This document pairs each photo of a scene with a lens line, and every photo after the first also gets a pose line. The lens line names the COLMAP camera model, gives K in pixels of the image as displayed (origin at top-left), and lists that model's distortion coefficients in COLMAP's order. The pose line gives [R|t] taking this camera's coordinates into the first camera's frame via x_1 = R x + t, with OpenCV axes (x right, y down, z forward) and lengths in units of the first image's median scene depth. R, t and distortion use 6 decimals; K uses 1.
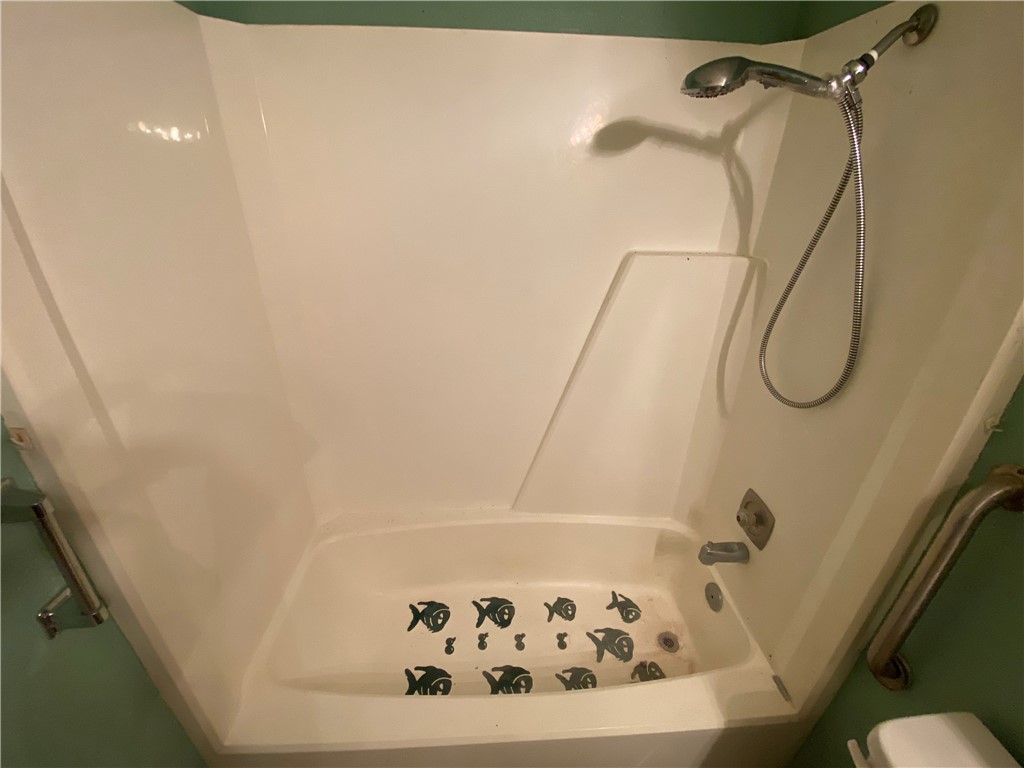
lens RADIAL K [[408.2, 0, 510.8], [0, 408.2, 382.4], [0, 0, 1]] dist [0.031943, -0.027811]
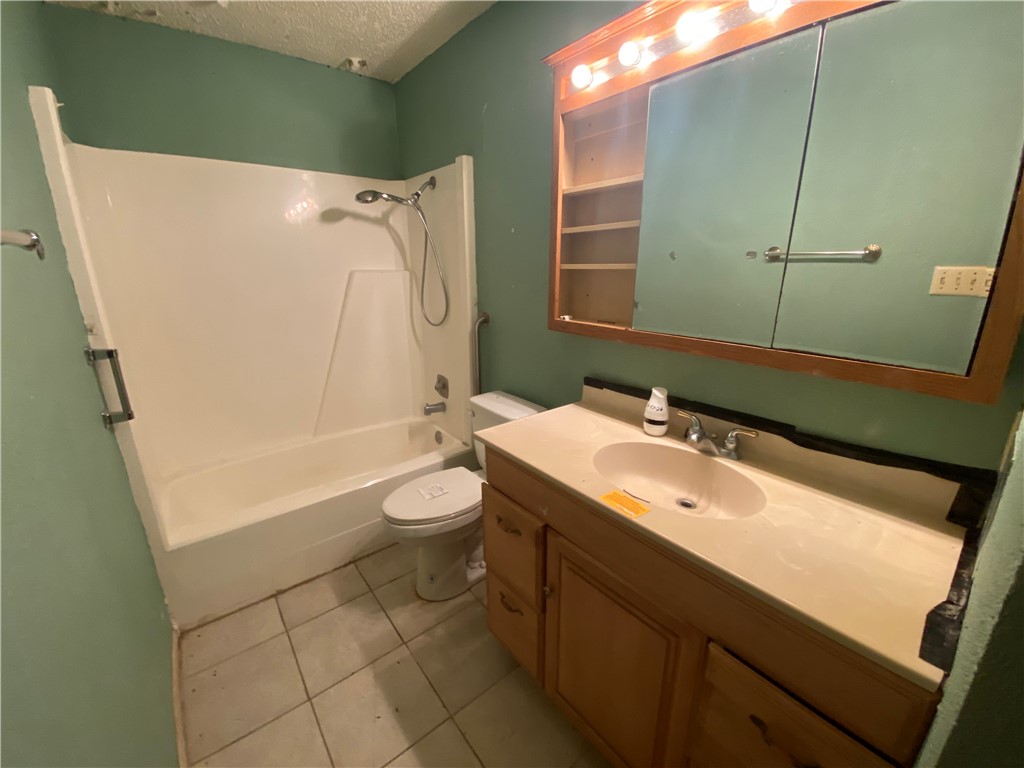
lens RADIAL K [[408.2, 0, 510.8], [0, 408.2, 382.4], [0, 0, 1]] dist [0.031943, -0.027811]
pose [[0.808607, -0.181607, 0.559619, -0.310848], [0.265480, 0.961455, -0.071588, 0.575035], [-0.525048, 0.206454, 0.825652, -0.967258]]
